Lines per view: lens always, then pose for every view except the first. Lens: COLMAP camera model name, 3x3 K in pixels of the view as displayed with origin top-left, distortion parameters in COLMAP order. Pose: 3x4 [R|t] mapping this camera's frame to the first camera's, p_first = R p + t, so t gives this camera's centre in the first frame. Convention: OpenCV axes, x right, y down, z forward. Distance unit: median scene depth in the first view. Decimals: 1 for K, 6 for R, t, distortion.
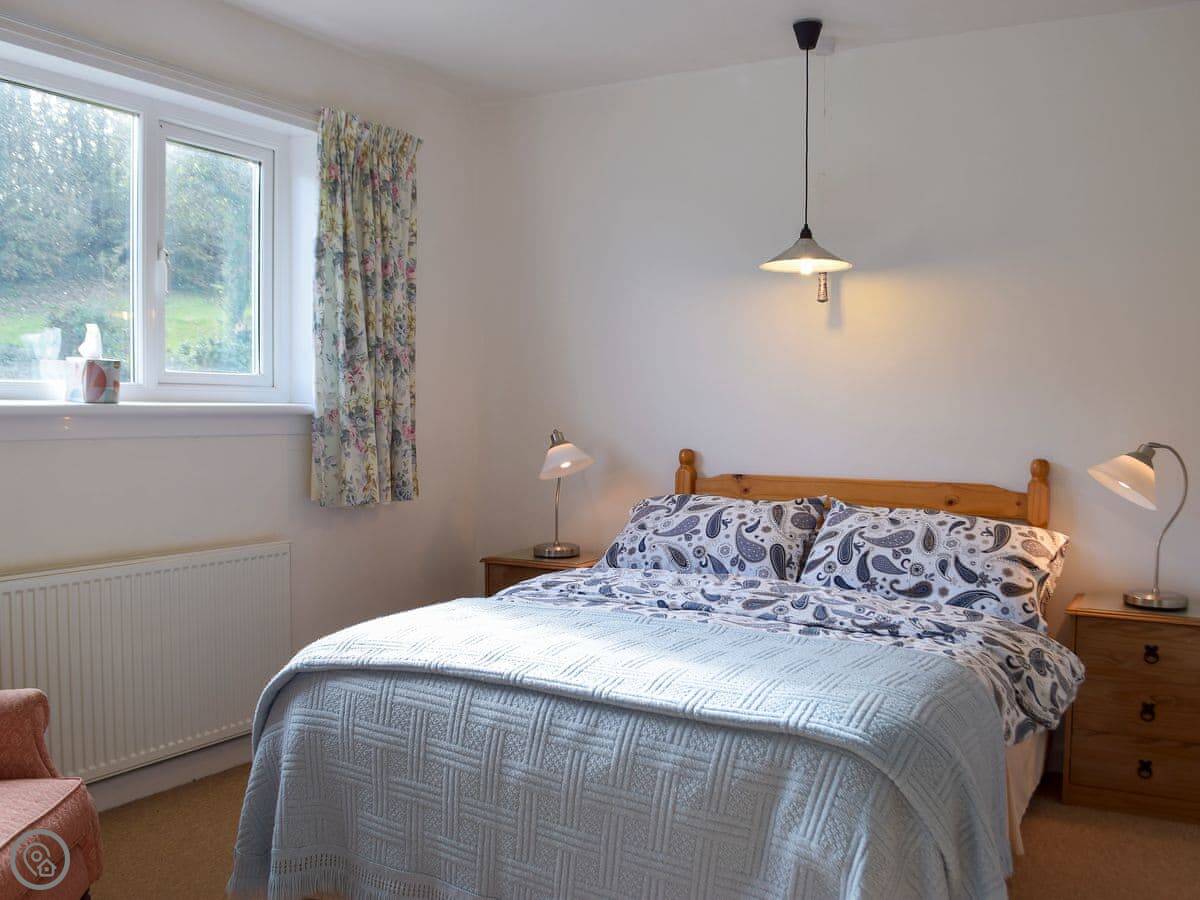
lens RADIAL K [[1086.3, 0, 600.0], [0, 1086.3, 450.0], [0, 0, 1]] dist [-0.004871, -0.000155]
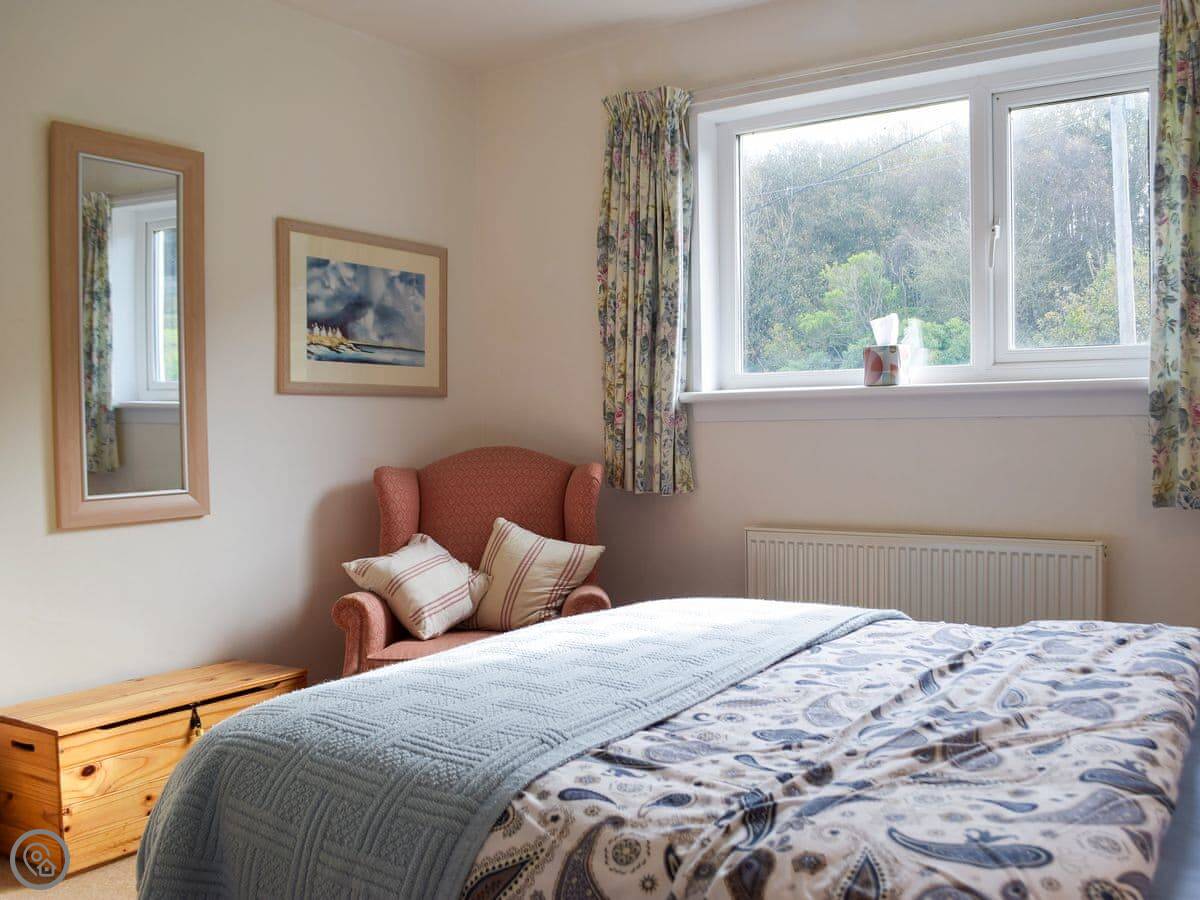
lens RADIAL K [[1086.3, 0, 600.0], [0, 1086.3, 450.0], [0, 0, 1]] dist [-0.004871, -0.000155]
pose [[-0.051907, 0.034449, -0.998058, 0.617730], [-0.019686, 0.999175, 0.035511, -0.010586], [0.998458, 0.021491, -0.051186, 0.723755]]
